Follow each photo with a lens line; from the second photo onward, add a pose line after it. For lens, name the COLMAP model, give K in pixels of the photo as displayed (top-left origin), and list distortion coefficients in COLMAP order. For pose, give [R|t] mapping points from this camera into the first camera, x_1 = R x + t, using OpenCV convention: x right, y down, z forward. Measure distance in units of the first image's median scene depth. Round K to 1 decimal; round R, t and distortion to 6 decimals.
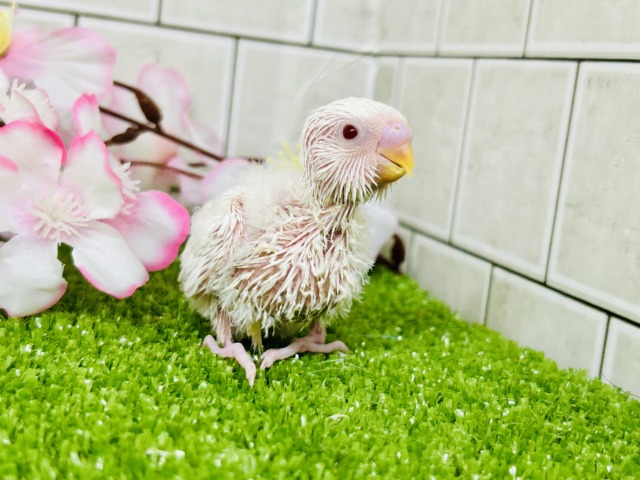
lens RADIAL K [[996.0, 0, 320.0], [0, 996.0, 240.0], [0, 0, 1]] dist [0.012584, 0.041345]
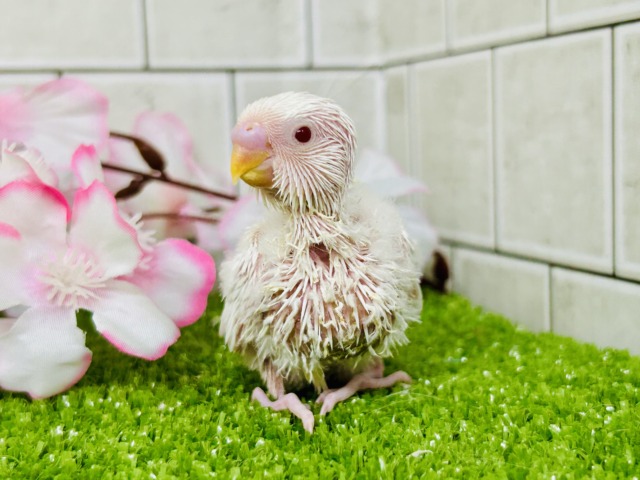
lens RADIAL K [[1020.0, 0, 320.0], [0, 1020.0, 240.0], [0, 0, 1]] dist [0.012774, -0.059461]
pose [[0.988310, -0.152324, -0.006435, -0.028911], [0.151809, 0.987111, -0.050654, 0.020758], [0.014068, 0.049085, 0.998696, 0.080144]]
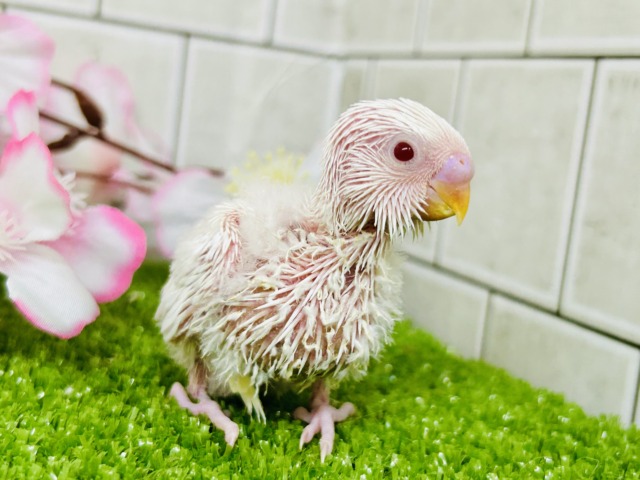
lens RADIAL K [[993.8, 0, 320.6], [0, 993.8, 218.1], [0, 0, 1]] dist [-0.014772, -0.149463]
pose [[0.995882, -0.001633, 0.090641, -0.065411], [0.004917, 0.999339, -0.036021, -0.010079], [-0.090522, 0.036318, 0.995232, 0.168166]]
